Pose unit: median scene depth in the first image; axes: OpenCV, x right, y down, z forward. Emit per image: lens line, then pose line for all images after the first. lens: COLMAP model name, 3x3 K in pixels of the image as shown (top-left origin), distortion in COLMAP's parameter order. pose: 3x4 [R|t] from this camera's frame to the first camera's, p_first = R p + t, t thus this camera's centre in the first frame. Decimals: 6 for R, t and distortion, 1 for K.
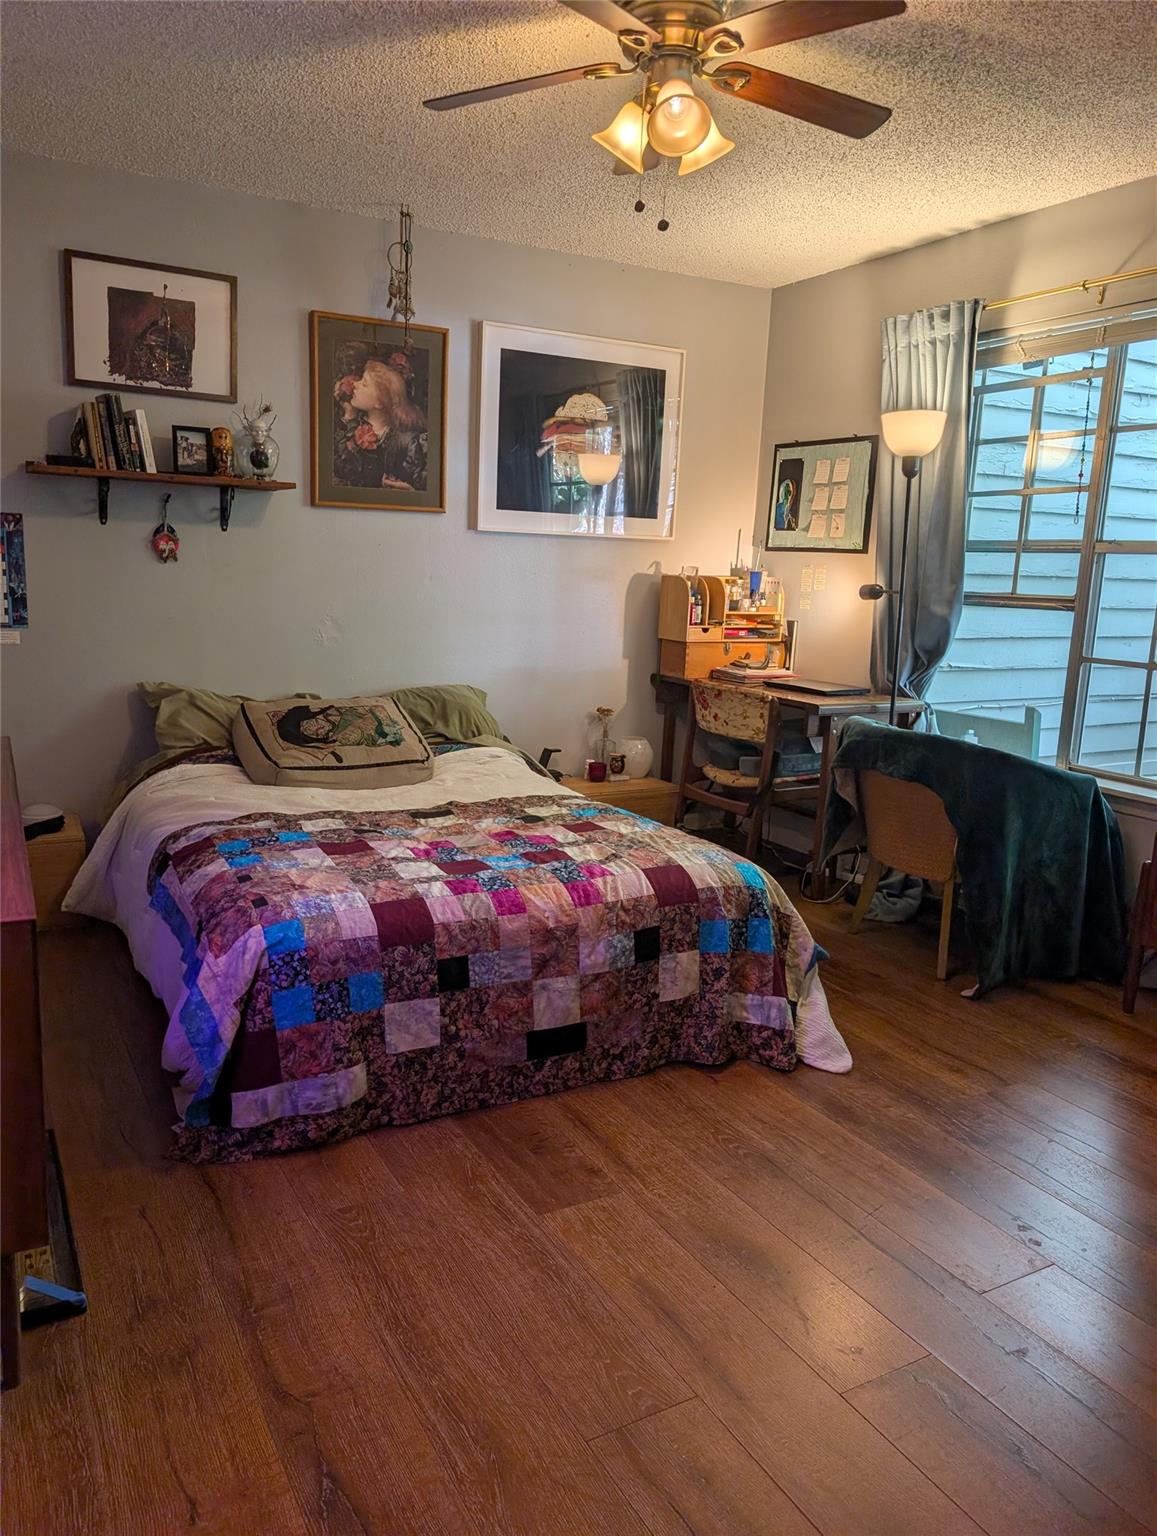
lens RADIAL K [[1105.4, 0, 552.3], [0, 1105.4, 754.2], [0, 0, 1]] dist [0.018623, -0.020256]
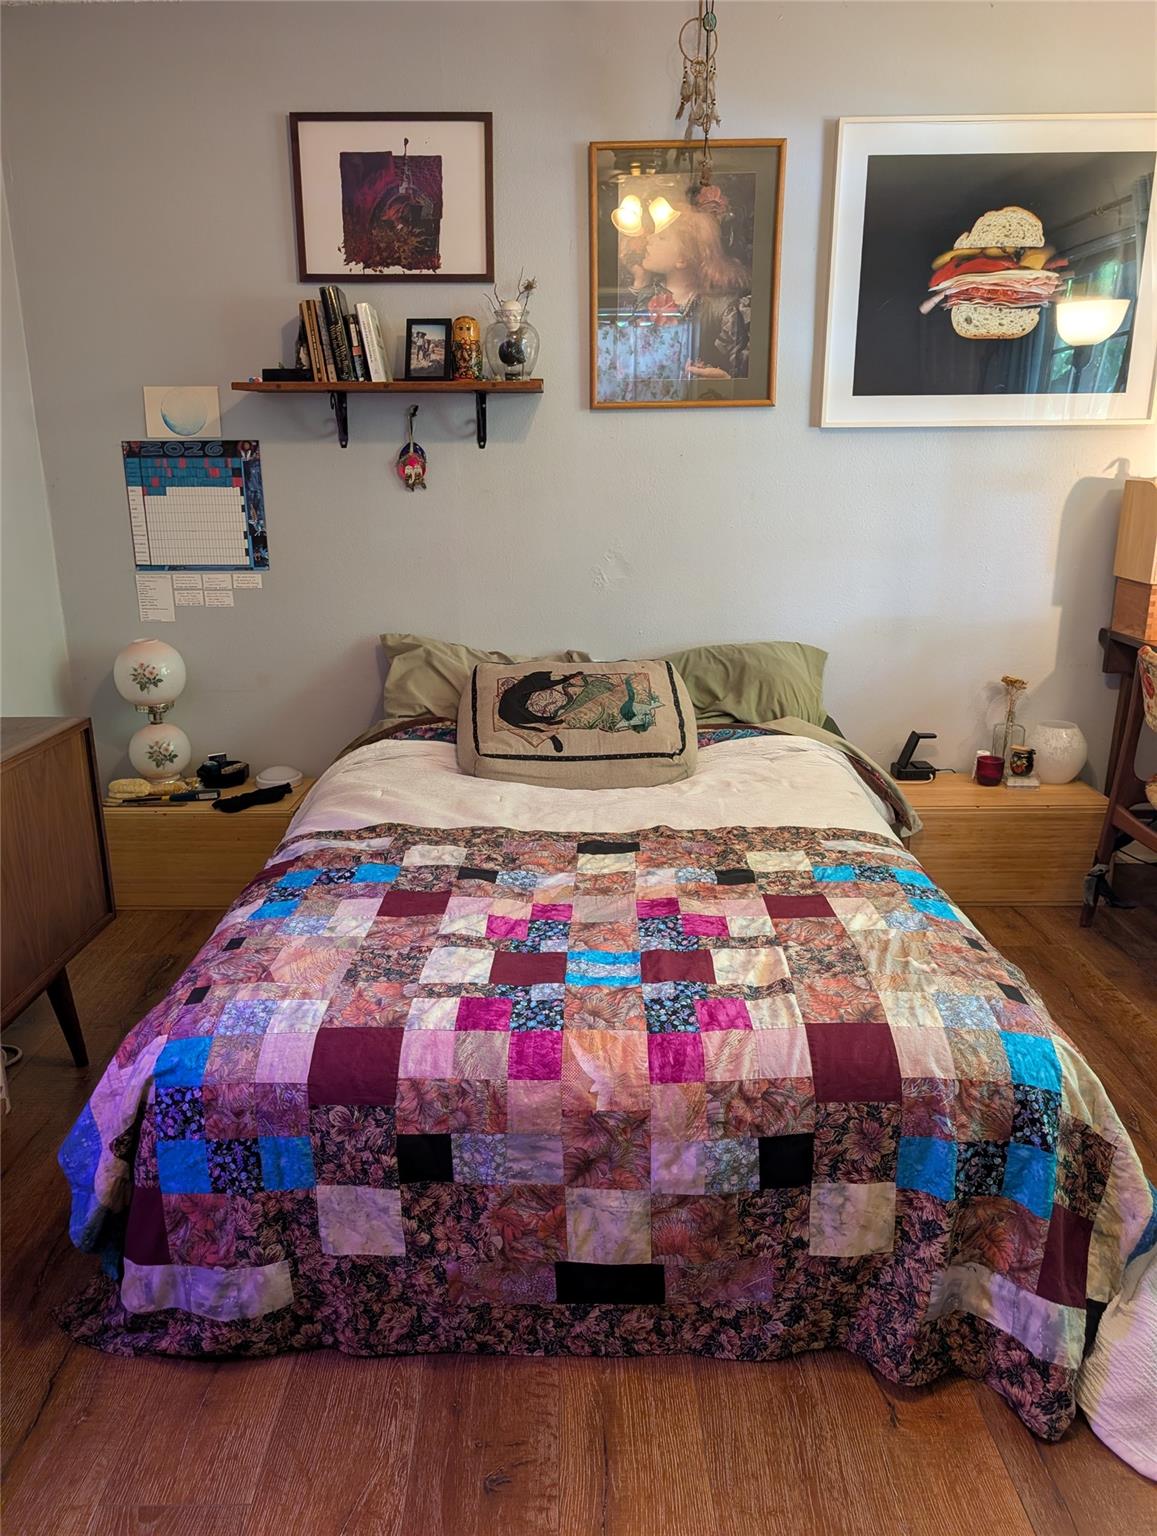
lens RADIAL K [[1105.4, 0, 546.7], [0, 1105.4, 766.9], [0, 0, 1]] dist [0.018623, -0.020256]
pose [[0.874471, 0.091556, -0.476358, 0.171291], [-0.044565, 0.993037, 0.109052, -0.066257], [0.483026, -0.074134, 0.872462, 0.327993]]
